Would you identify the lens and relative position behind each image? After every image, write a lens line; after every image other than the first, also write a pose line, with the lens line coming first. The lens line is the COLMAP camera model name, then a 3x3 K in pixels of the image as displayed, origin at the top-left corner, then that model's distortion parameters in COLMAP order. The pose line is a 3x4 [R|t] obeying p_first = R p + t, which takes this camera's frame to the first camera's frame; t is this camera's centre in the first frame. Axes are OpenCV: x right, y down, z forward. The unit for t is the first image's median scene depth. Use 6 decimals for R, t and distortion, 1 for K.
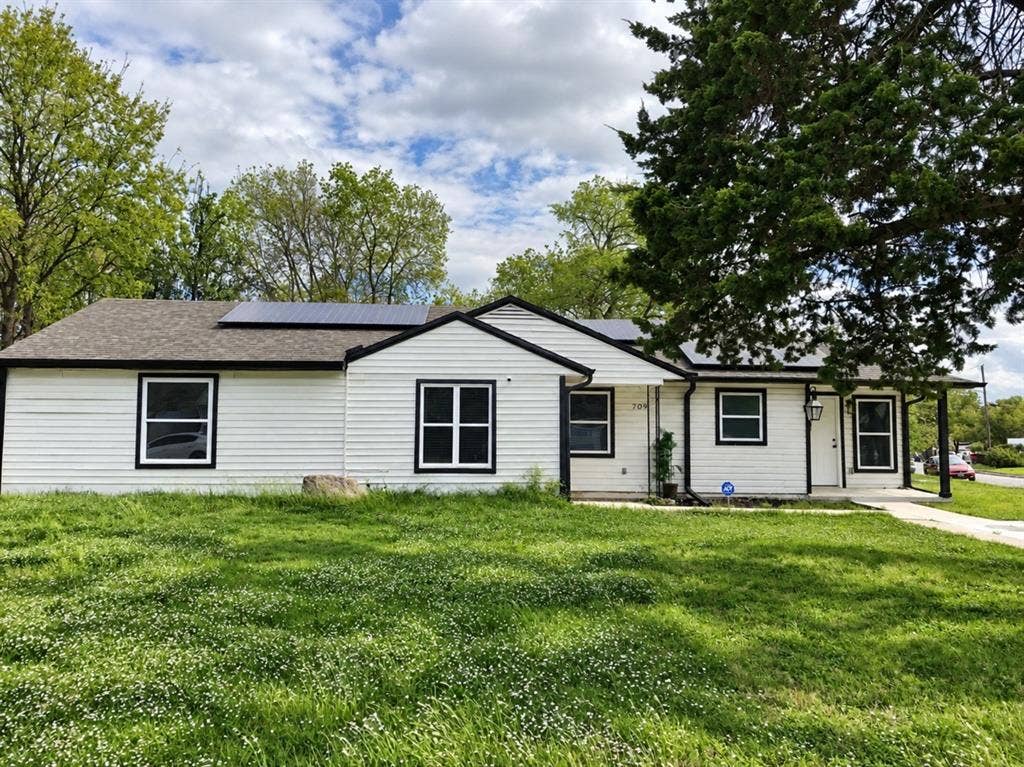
lens RADIAL K [[826.1, 0, 524.3], [0, 826.1, 355.5], [0, 0, 1]] dist [0.012657, -0.008869]
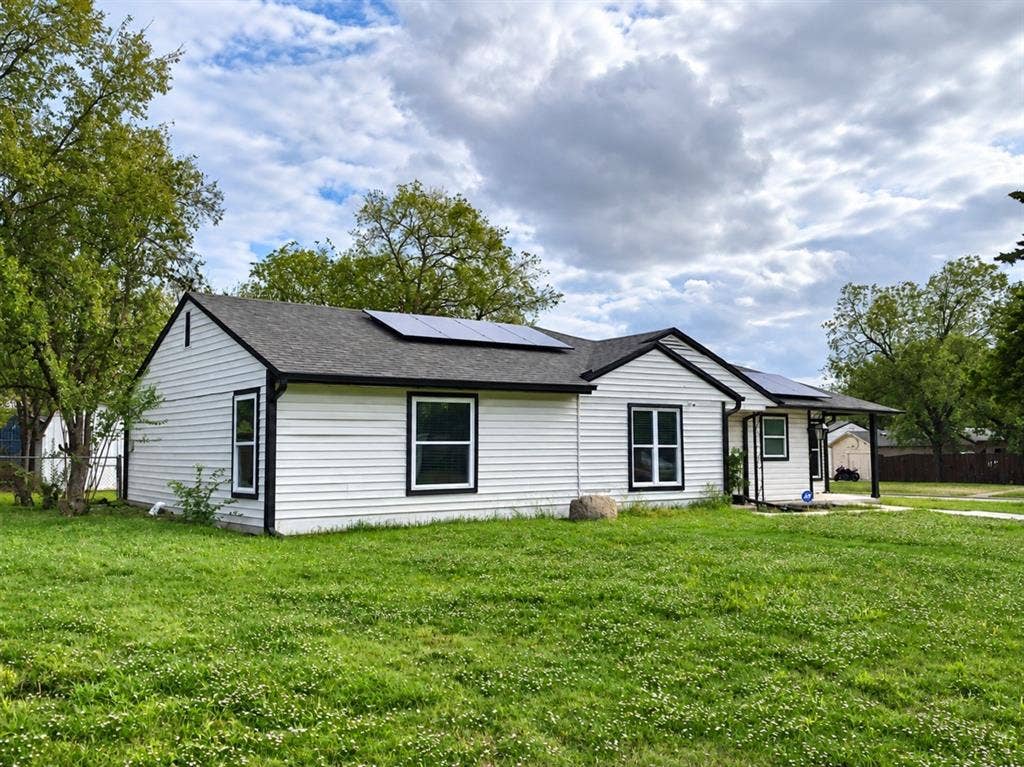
lens RADIAL K [[934.9, 0, 455.5], [0, 934.9, 364.0], [0, 0, 1]] dist [0.010489, -0.006429]
pose [[0.860902, 0.037934, 0.507354, -0.932243], [-0.041548, 0.999128, -0.004203, -0.007174], [-0.507071, -0.017461, 0.861727, 0.079504]]
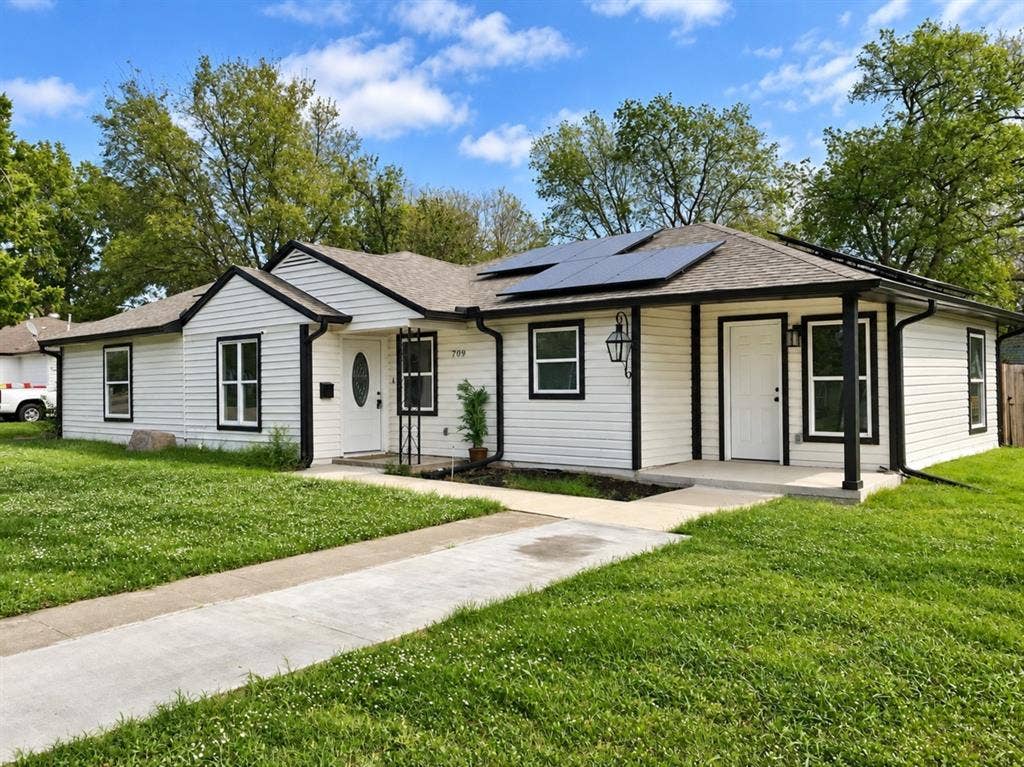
lens RADIAL K [[832.9, 0, 512.0], [0, 832.9, 383.5], [0, 0, 1]] dist [0.078930, -0.001584]
pose [[0.727224, -0.020674, -0.686089, 0.835443], [0.081101, 0.995133, 0.055977, 0.056560], [0.681592, -0.096351, 0.725361, 0.496101]]
